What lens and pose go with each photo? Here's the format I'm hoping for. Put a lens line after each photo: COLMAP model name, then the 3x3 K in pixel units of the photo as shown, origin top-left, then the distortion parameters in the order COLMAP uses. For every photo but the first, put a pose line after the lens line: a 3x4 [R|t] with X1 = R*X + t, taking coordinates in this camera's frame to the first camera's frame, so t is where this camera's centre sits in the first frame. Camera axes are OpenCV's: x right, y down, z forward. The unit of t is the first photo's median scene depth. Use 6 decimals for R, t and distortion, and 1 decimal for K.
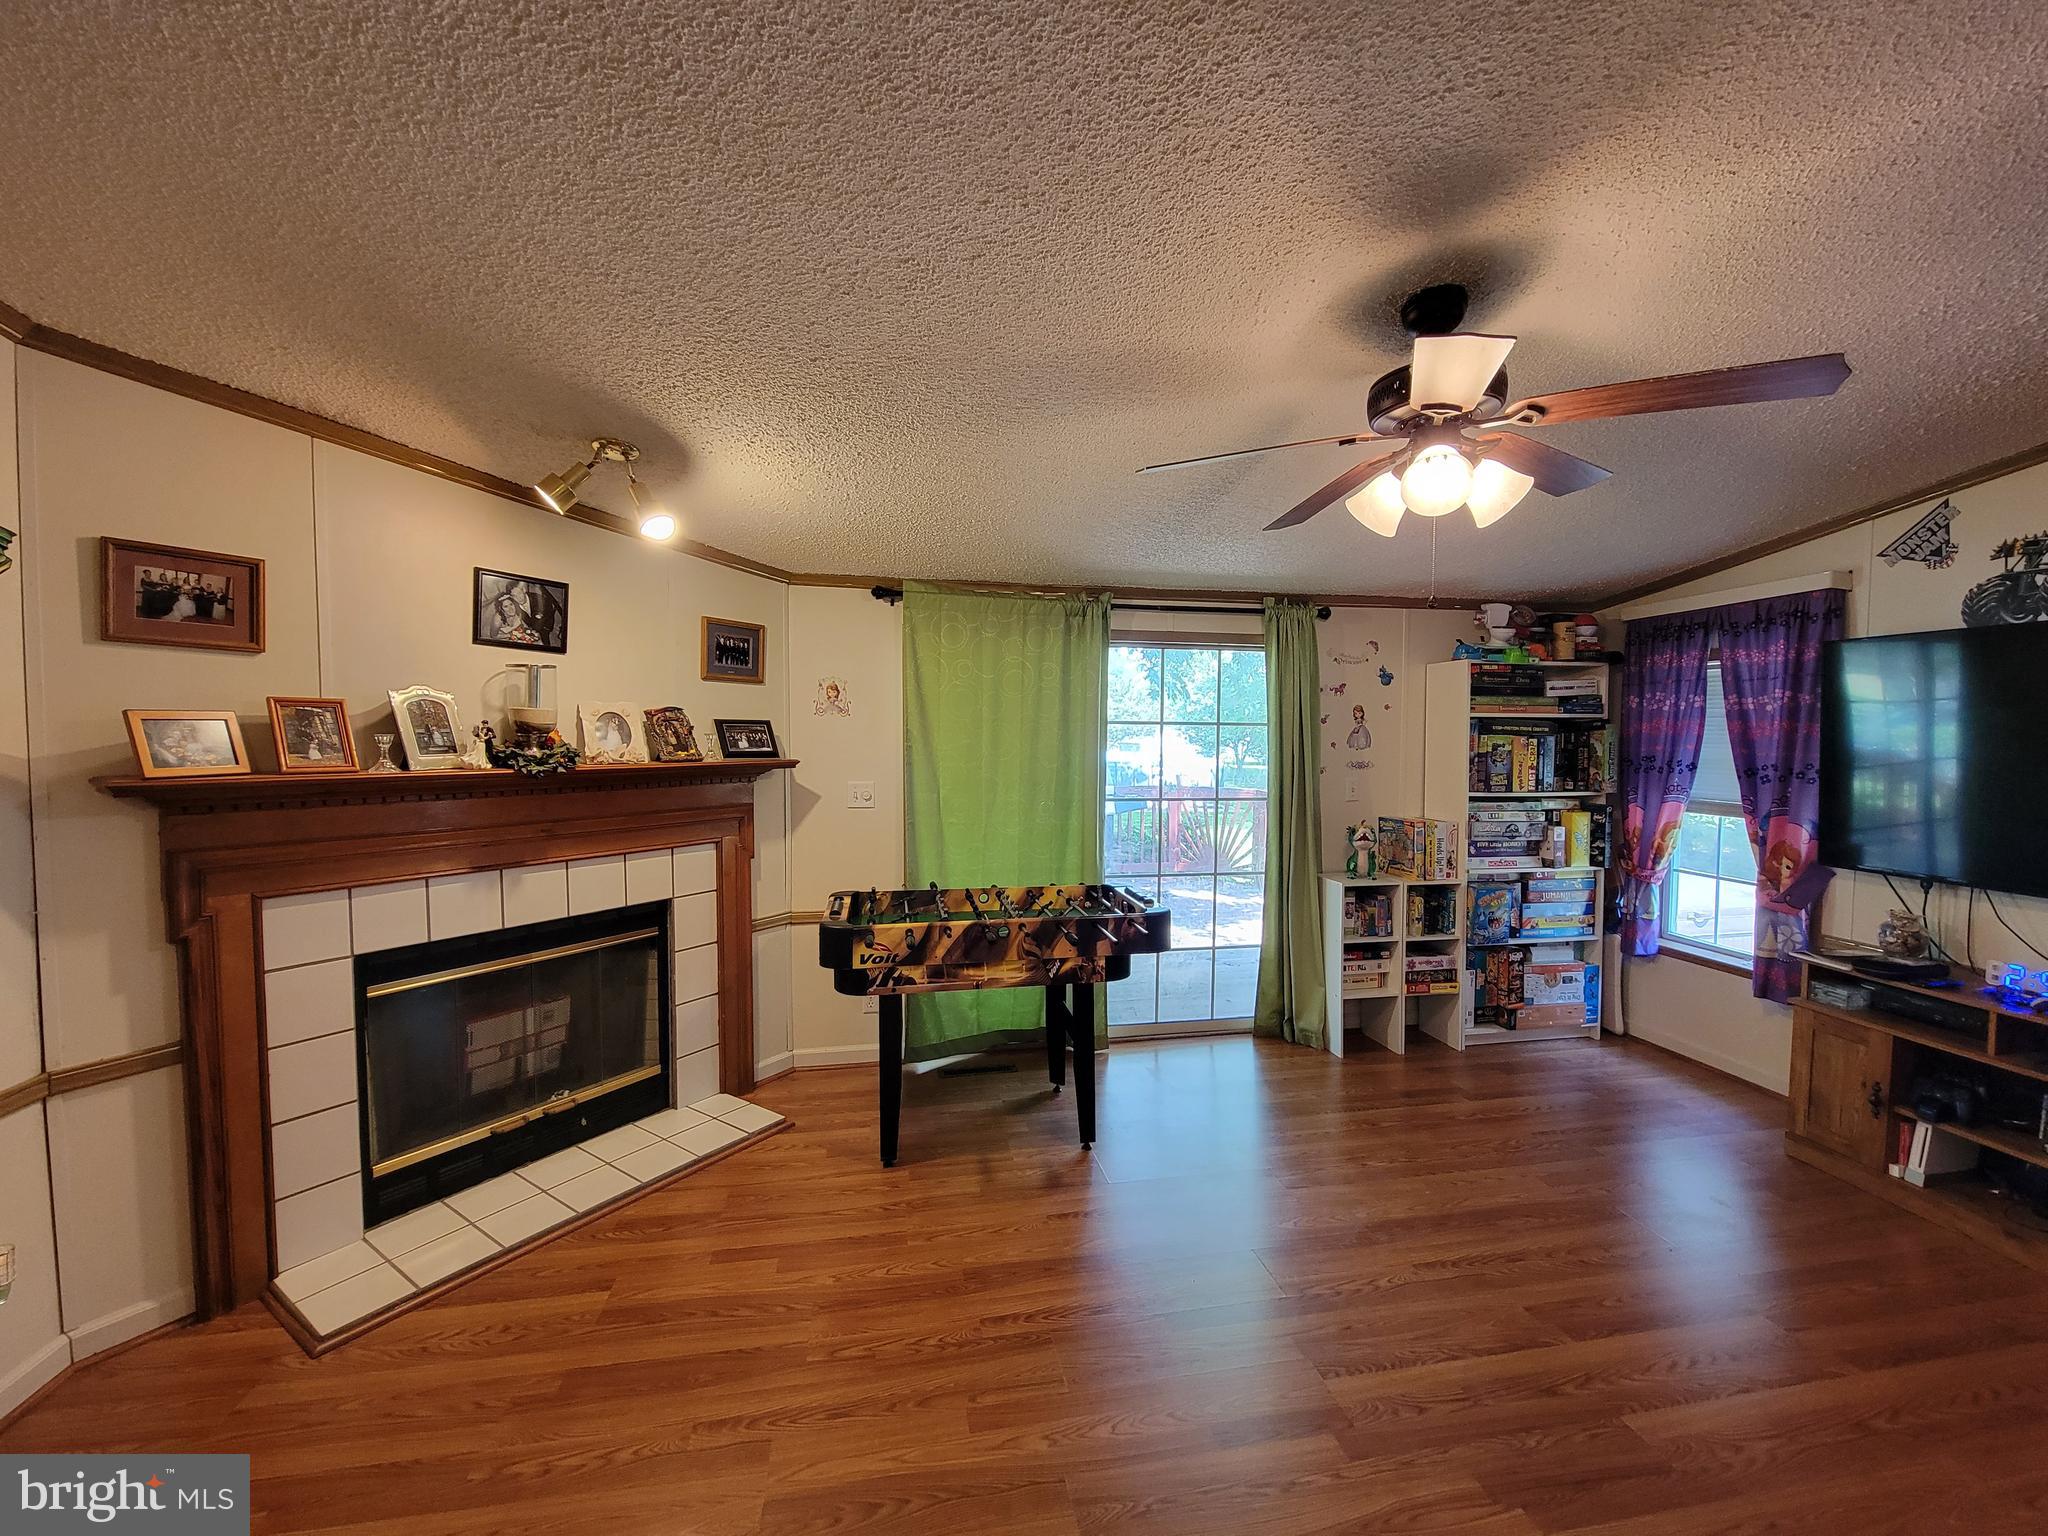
lens RADIAL K [[838.3, 0, 1030.0], [0, 838.3, 769.2], [0, 0, 1]] dist [-0.003396, -0.000001]
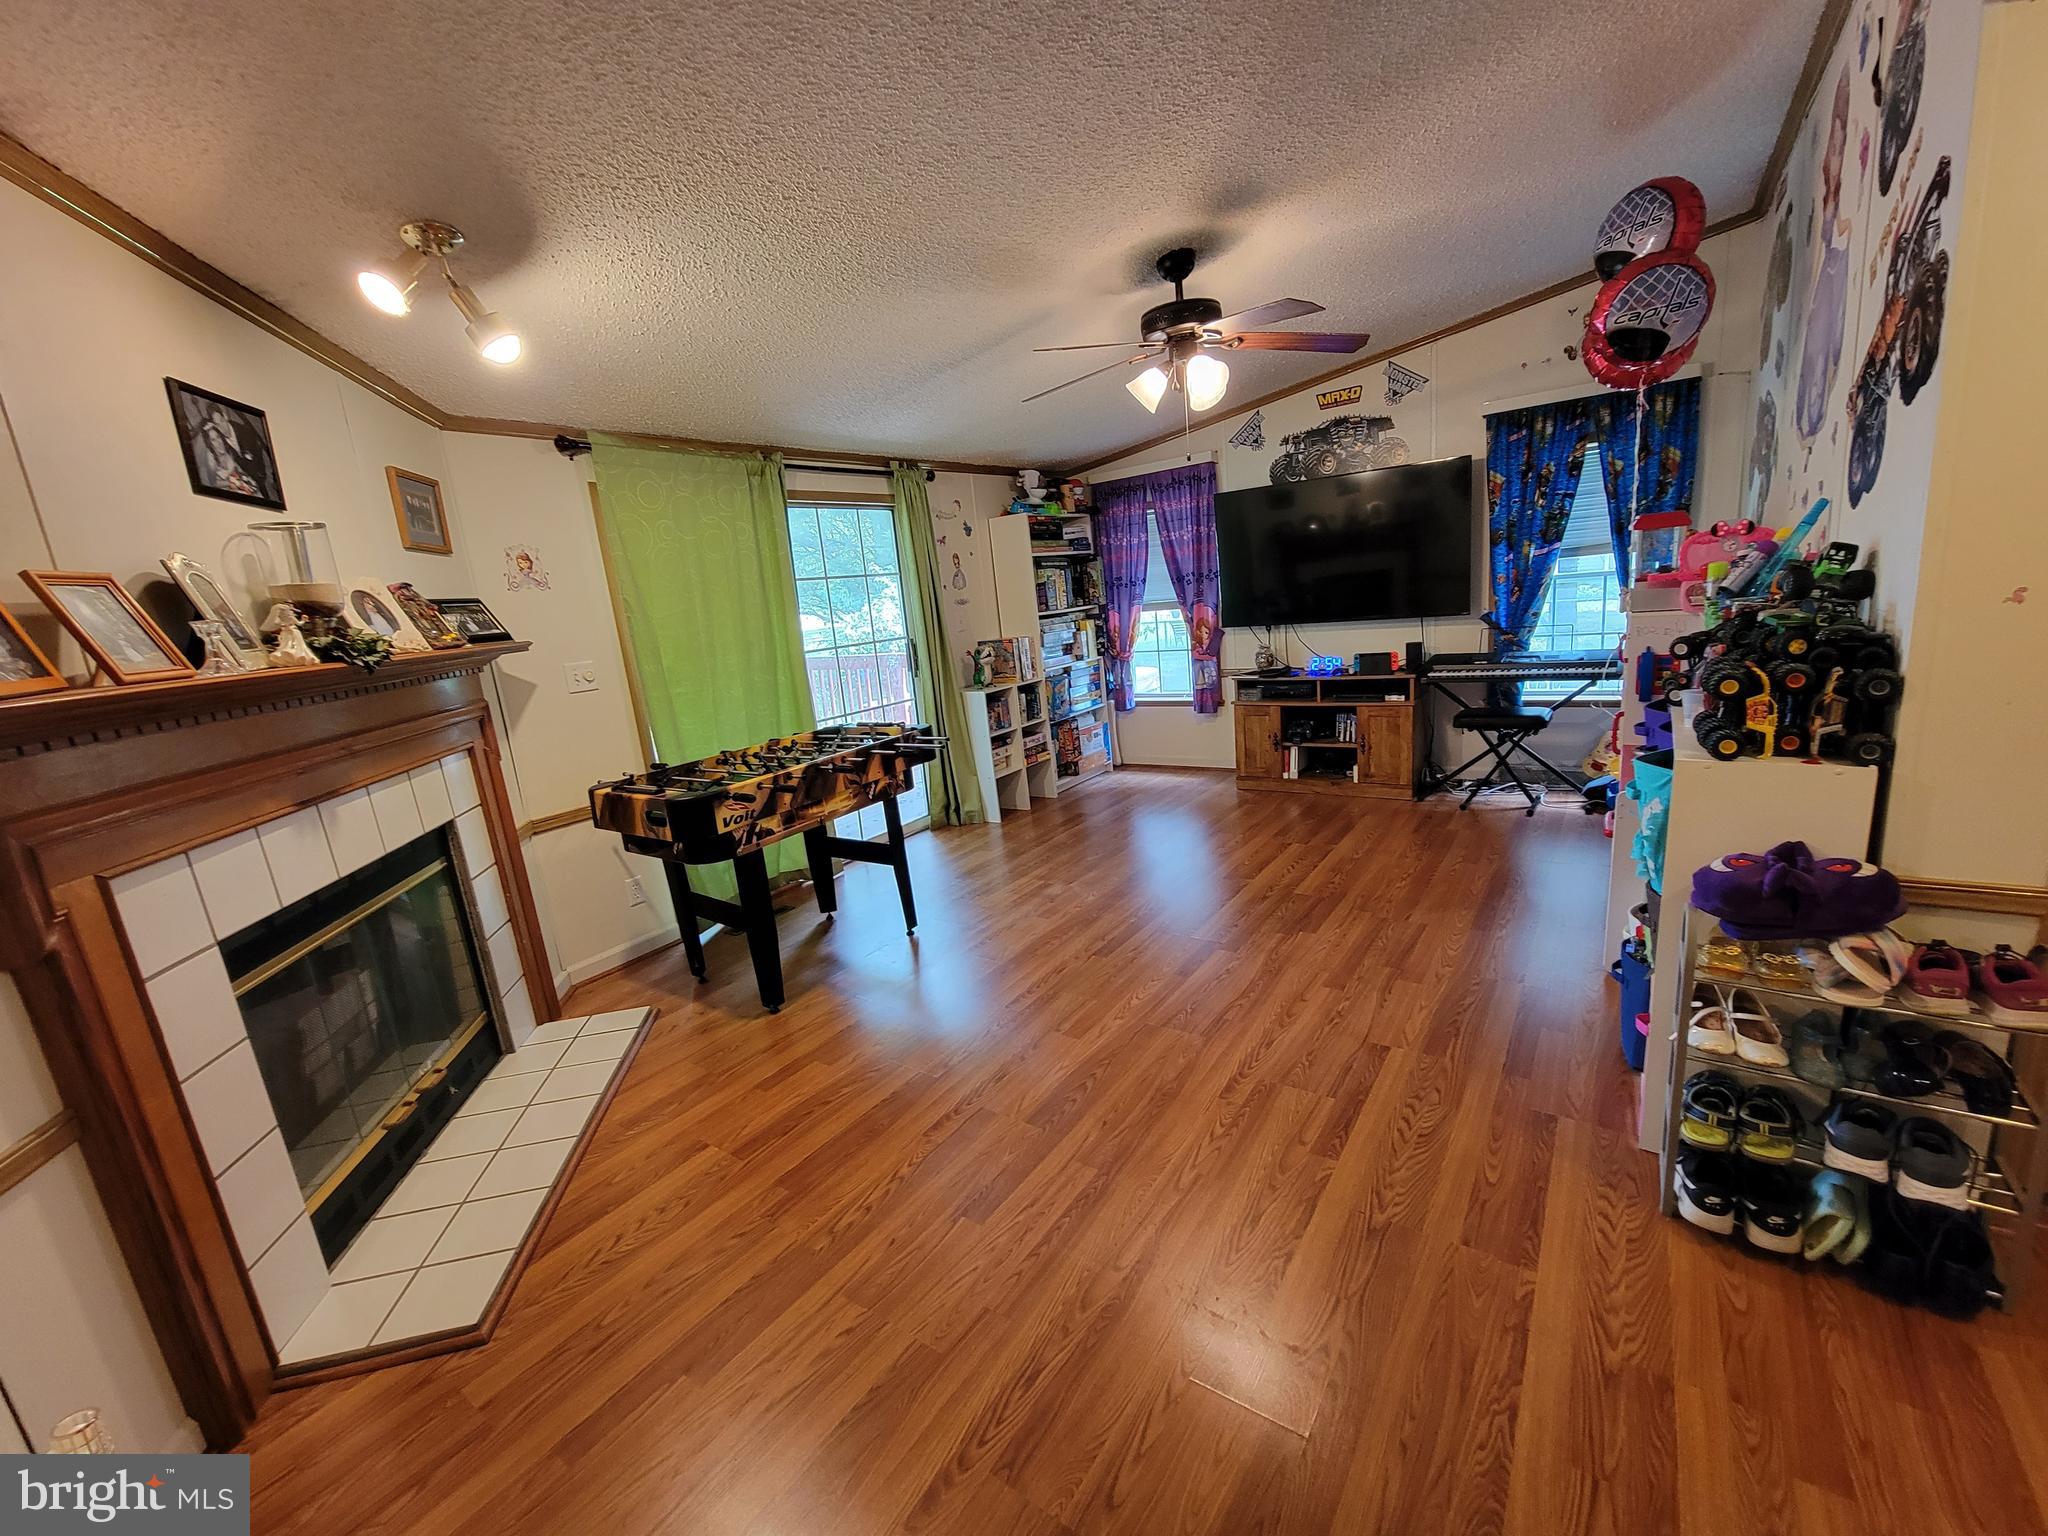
lens RADIAL K [[838.3, 0, 1030.3], [0, 838.3, 769.4], [0, 0, 1]] dist [-0.003396, -0.000001]
pose [[0.710860, -0.221426, 0.667569, -0.560020], [0.131620, 0.974263, 0.182997, 0.030200], [-0.690908, -0.042220, 0.721708, 0.011422]]
